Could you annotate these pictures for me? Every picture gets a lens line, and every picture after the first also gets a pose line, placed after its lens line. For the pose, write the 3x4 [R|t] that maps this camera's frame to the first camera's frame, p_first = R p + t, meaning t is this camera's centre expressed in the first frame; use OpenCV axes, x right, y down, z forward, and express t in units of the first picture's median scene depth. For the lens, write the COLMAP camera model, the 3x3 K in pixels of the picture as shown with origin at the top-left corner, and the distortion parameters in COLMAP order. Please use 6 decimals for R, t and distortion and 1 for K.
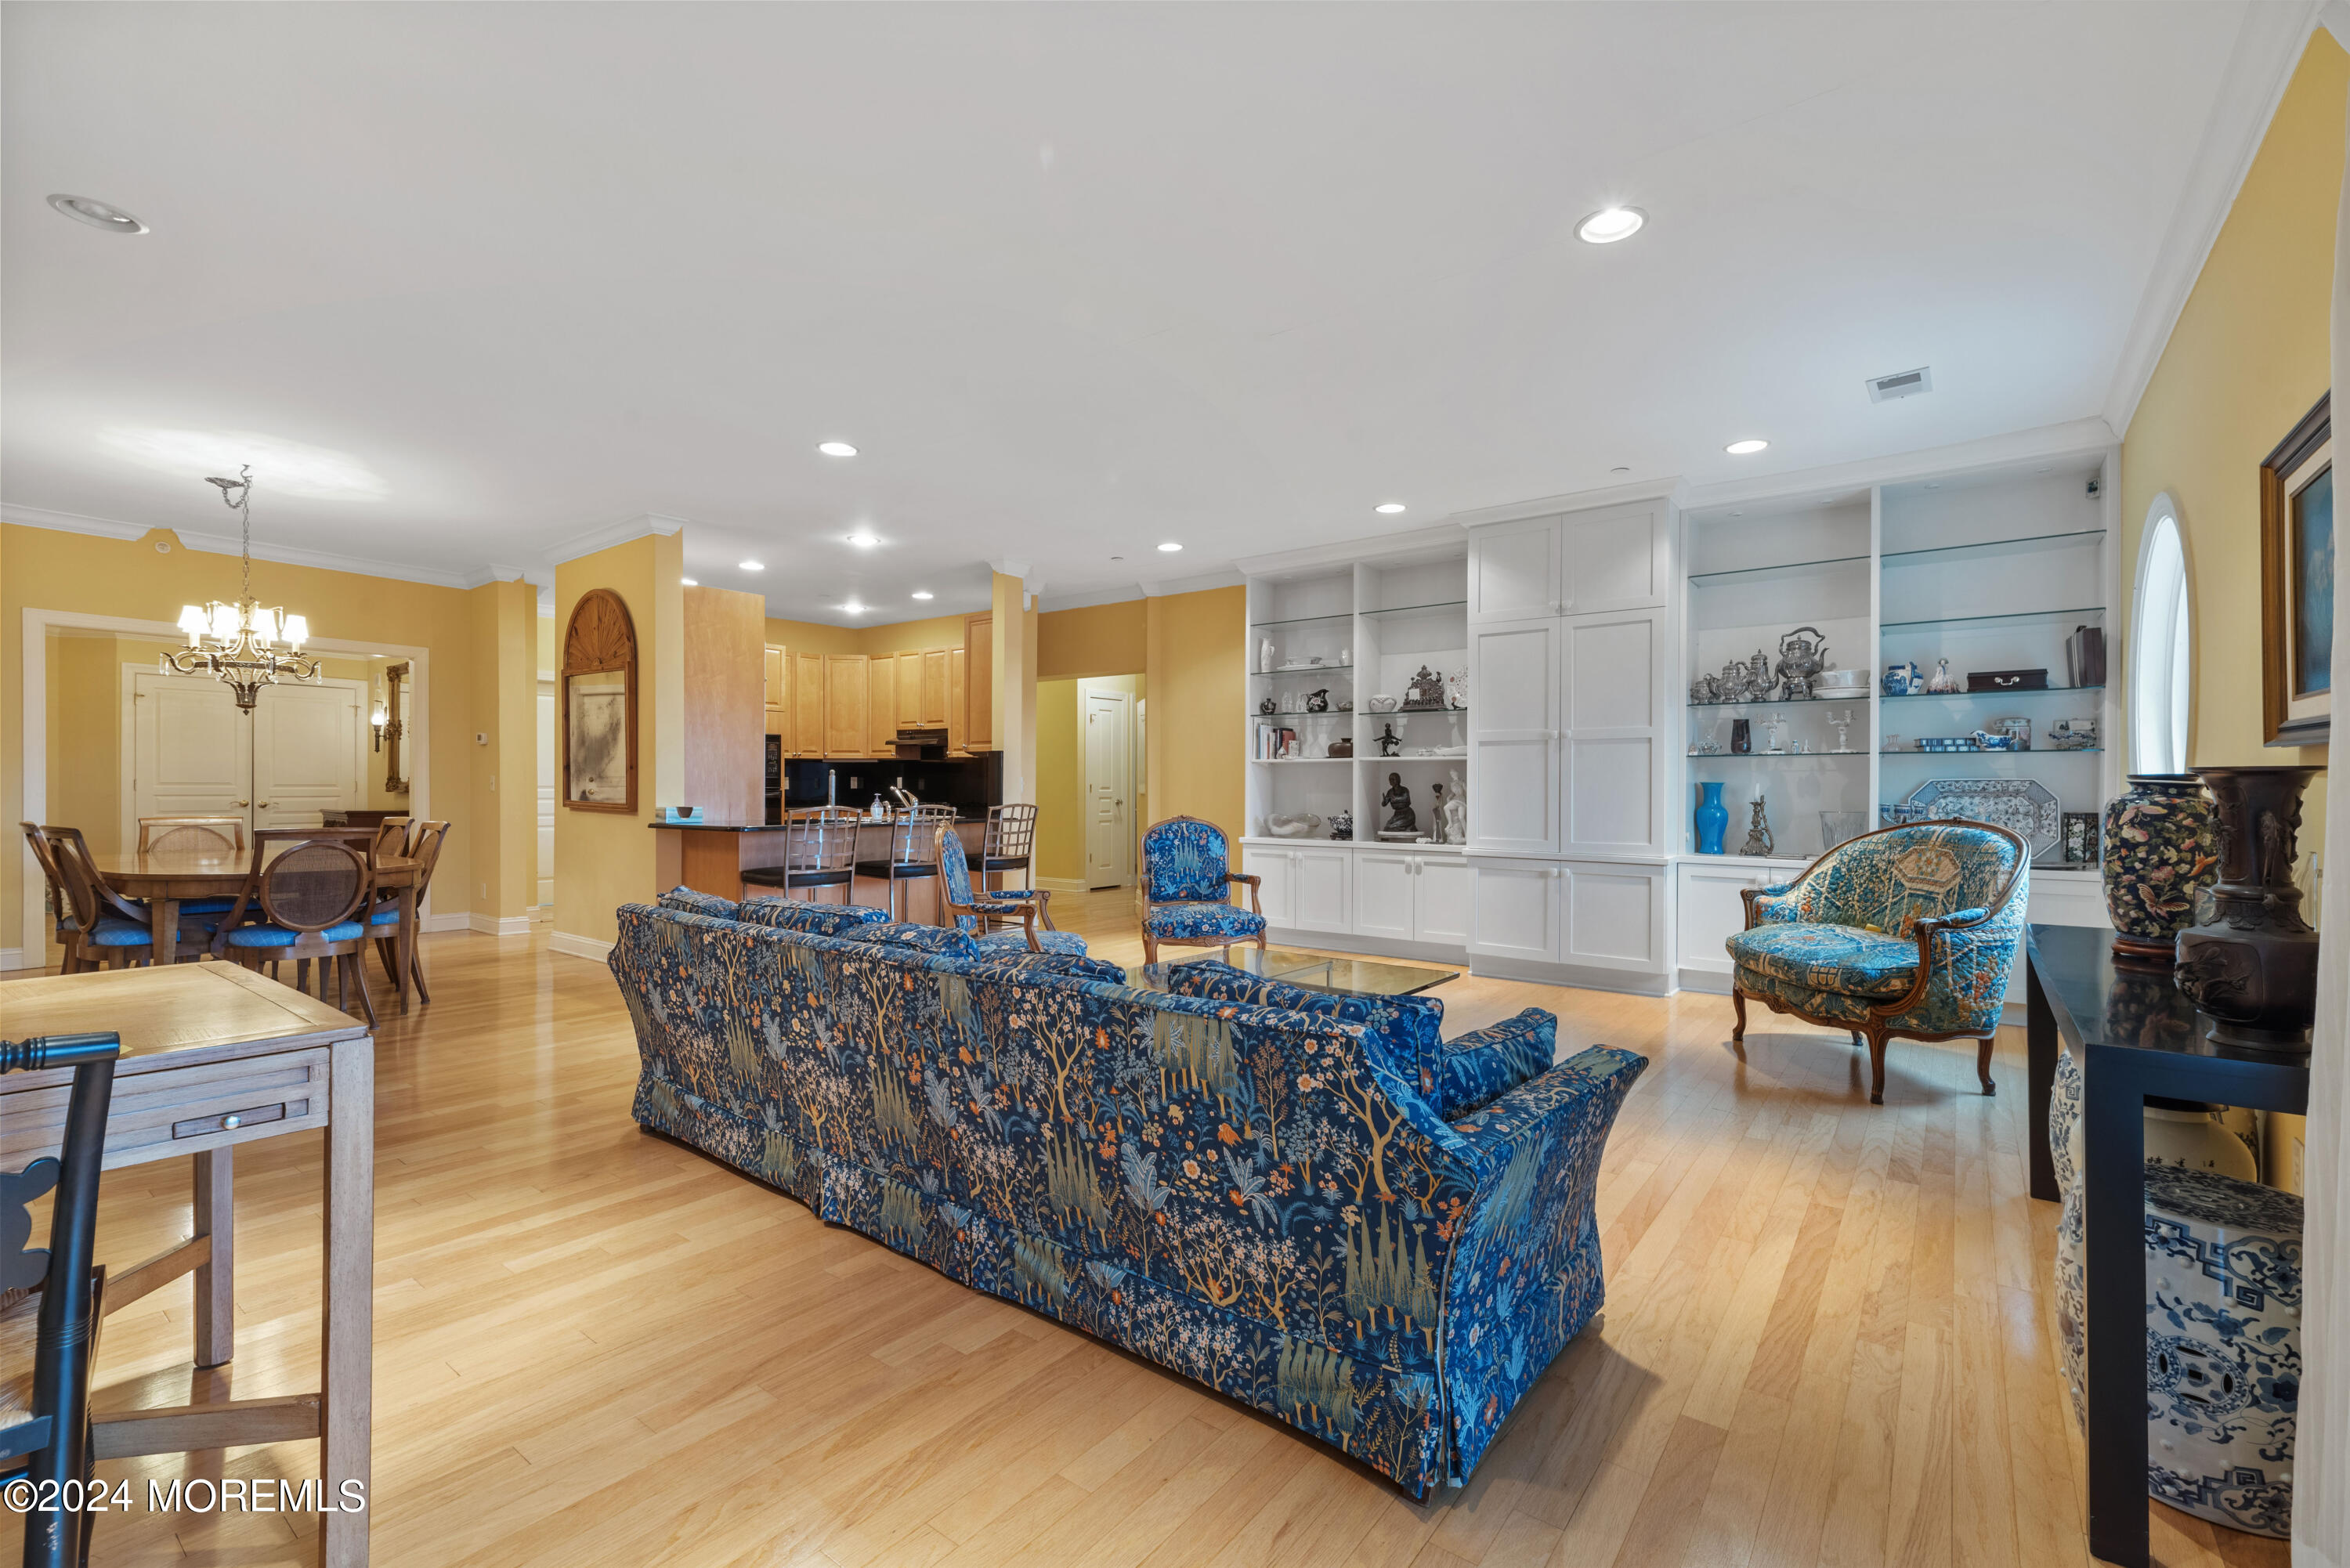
lens RADIAL K [[996.6, 0, 1177.9], [0, 996.6, 792.2], [0, 0, 1]] dist [0.002357, 0.000111]
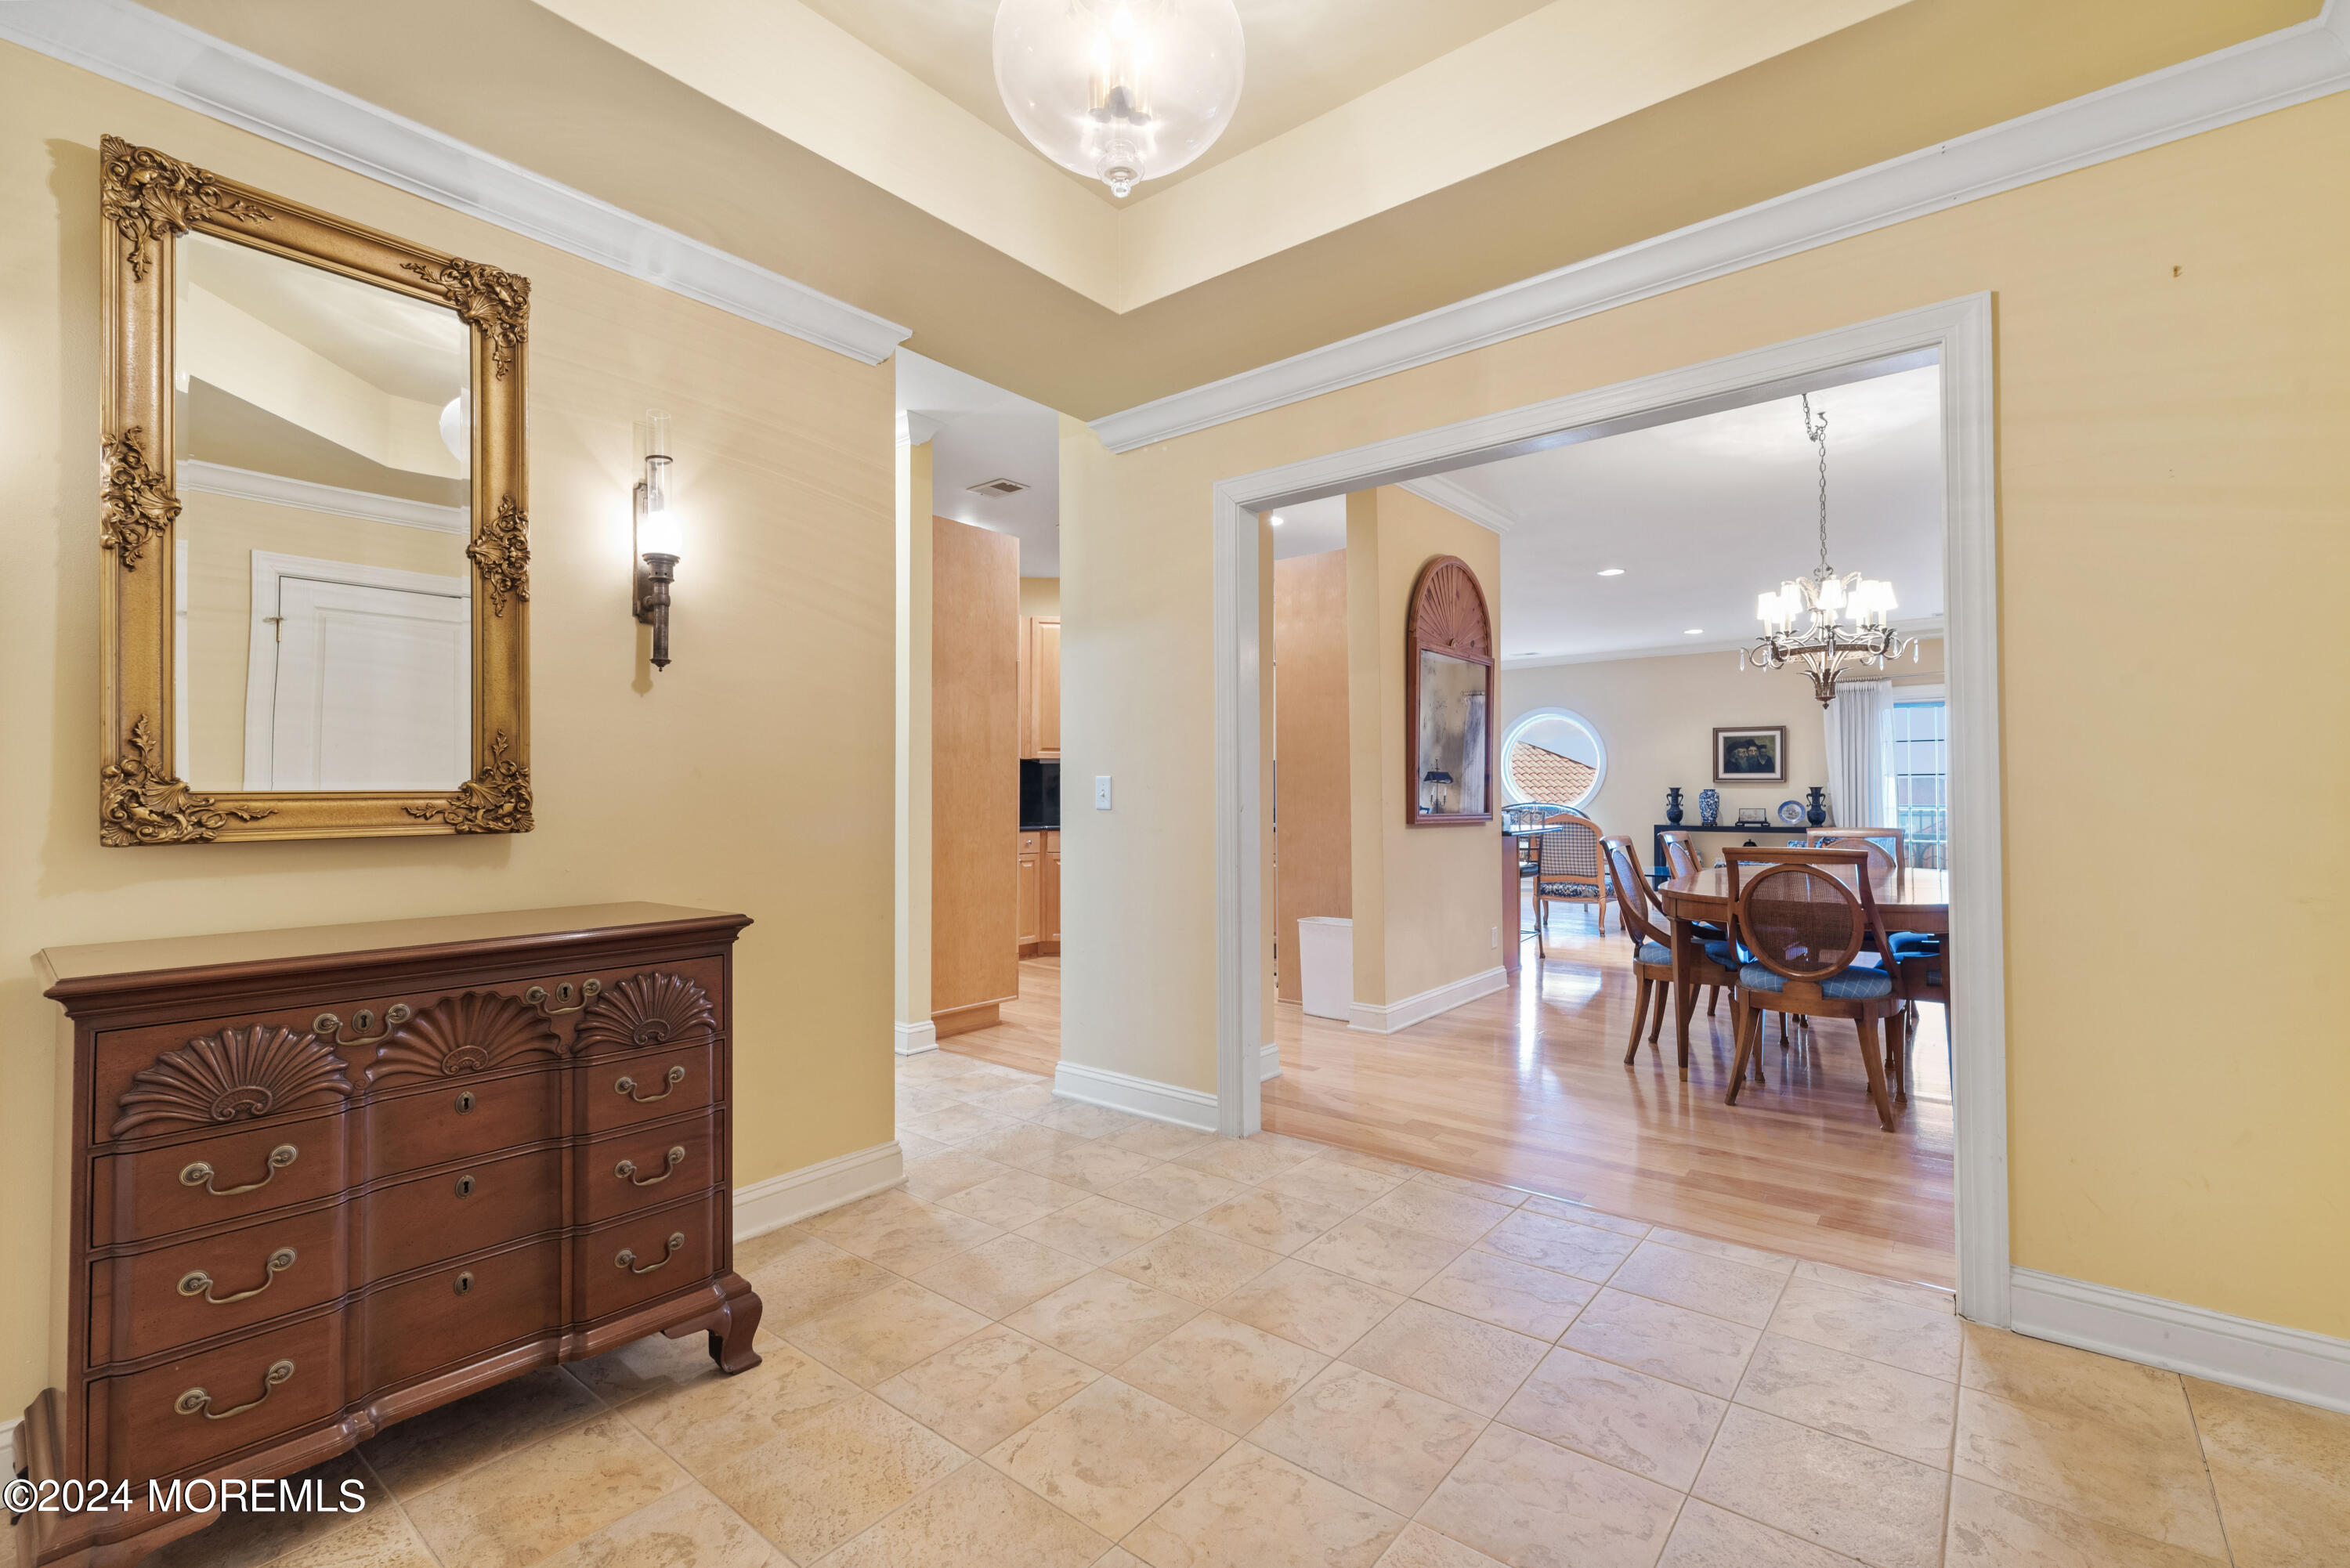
lens RADIAL K [[1026.3, 0, 1179.1], [0, 1026.3, 772.4], [0, 0, 1]] dist [0.009047, 0.000127]
pose [[0.025398, 0.016256, 0.999545, -1.406245], [0.010573, 0.999807, -0.016529, -0.012326], [-0.999622, 0.010988, 0.025221, 1.176860]]
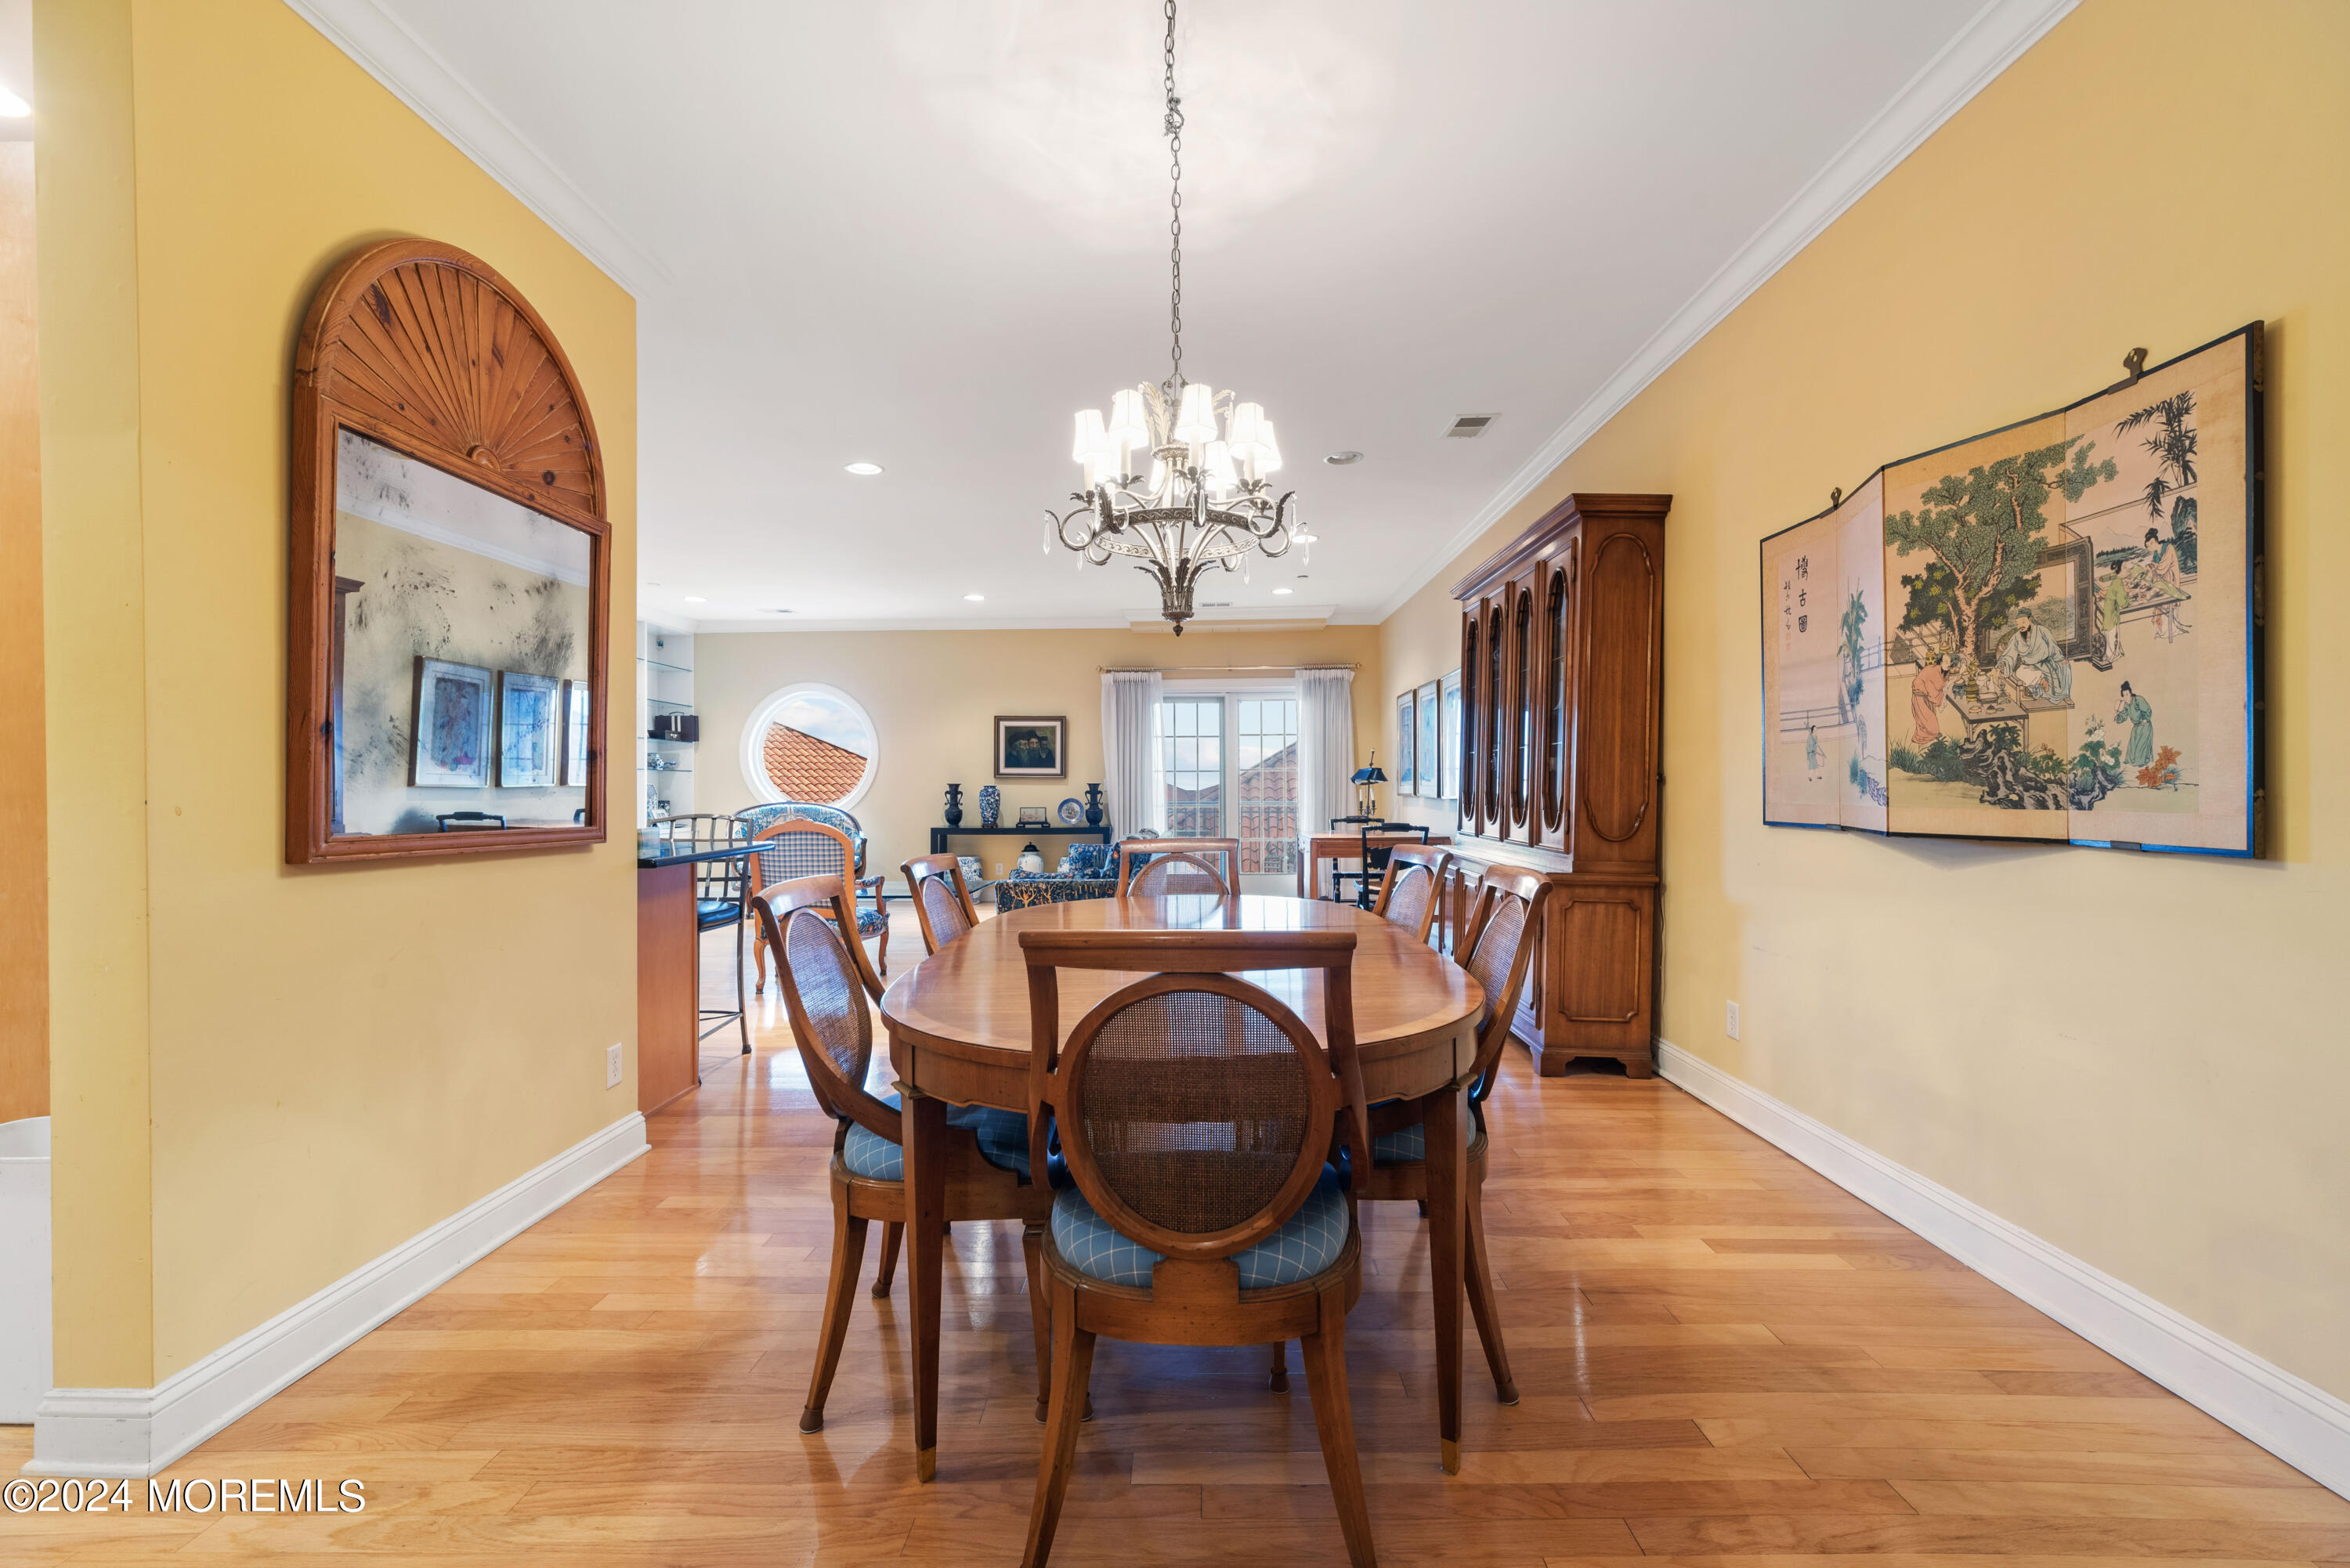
lens RADIAL K [[1019.7, 0, 1180.1], [0, 1019.7, 797.2], [0, 0, 1]] dist [0.002630, 0.000477]
pose [[-0.592772, -0.008303, 0.805327, -1.025305], [0.006581, 0.999864, 0.015152, -0.007294], [-0.805343, 0.014282, -0.592637, 0.992335]]
